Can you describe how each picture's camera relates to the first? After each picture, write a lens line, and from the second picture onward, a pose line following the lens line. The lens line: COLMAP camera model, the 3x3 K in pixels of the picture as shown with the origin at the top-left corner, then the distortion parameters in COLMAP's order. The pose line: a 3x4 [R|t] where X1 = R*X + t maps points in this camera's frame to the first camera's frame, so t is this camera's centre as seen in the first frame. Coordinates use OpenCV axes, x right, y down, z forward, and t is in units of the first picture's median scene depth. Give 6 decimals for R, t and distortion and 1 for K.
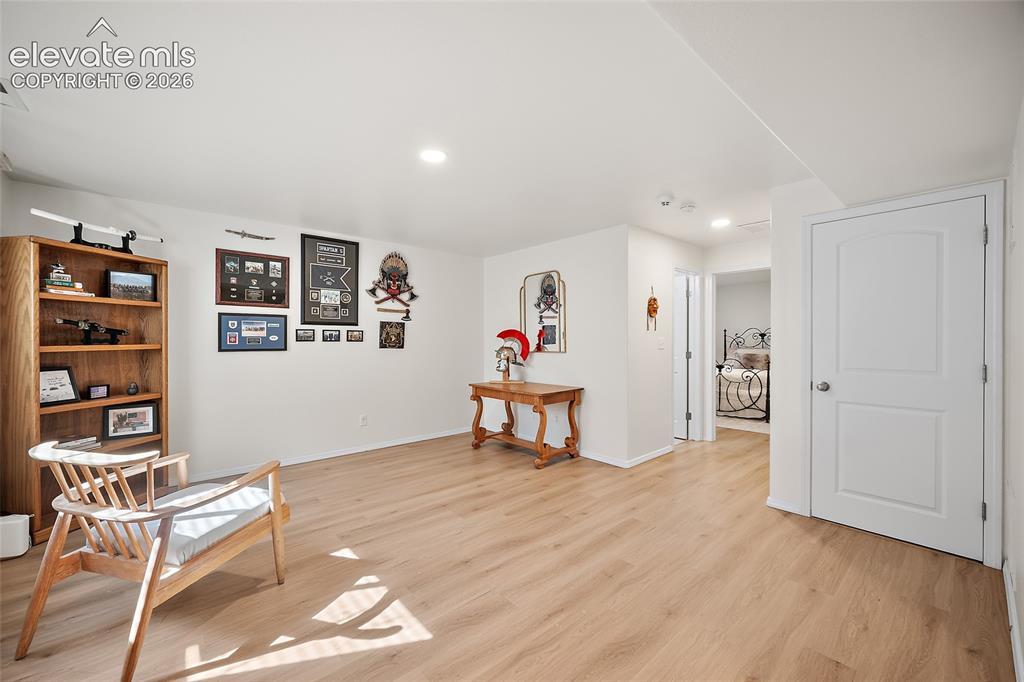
lens RADIAL K [[406.4, 0, 506.0], [0, 406.4, 345.4], [0, 0, 1]] dist [-0.000448, -0.000016]
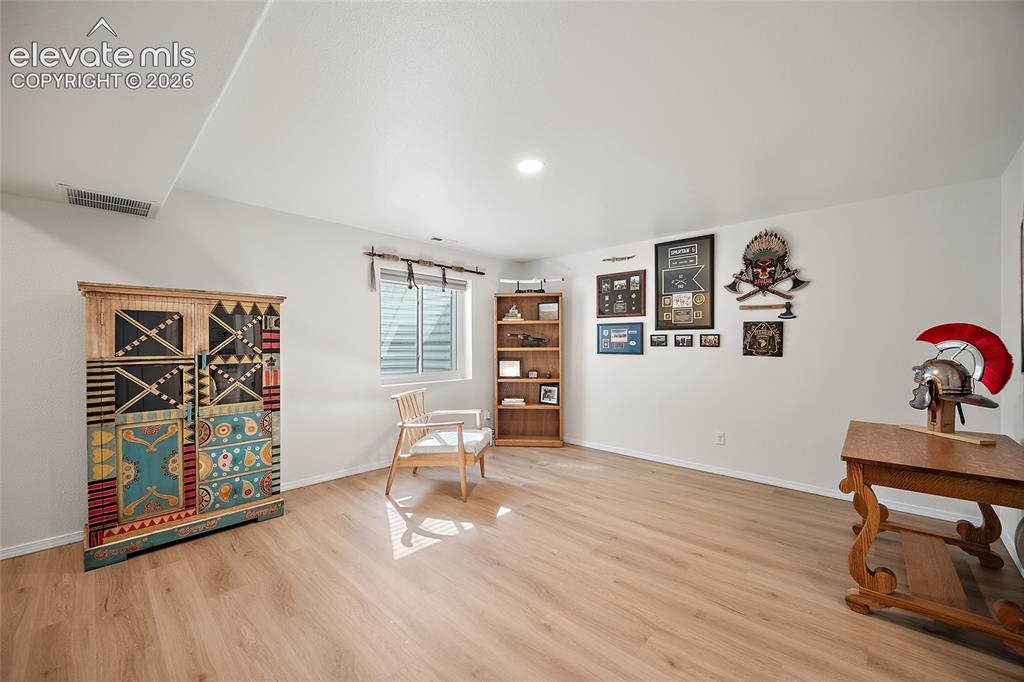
lens RADIAL K [[406.4, 0, 506.0], [0, 406.4, 345.4], [0, 0, 1]] dist [-0.000448, -0.000016]
pose [[0.086460, 0.003313, -0.996250, 0.525398], [-0.013706, 0.999904, 0.002136, -0.009027], [0.996161, 0.013470, 0.086498, 0.530857]]
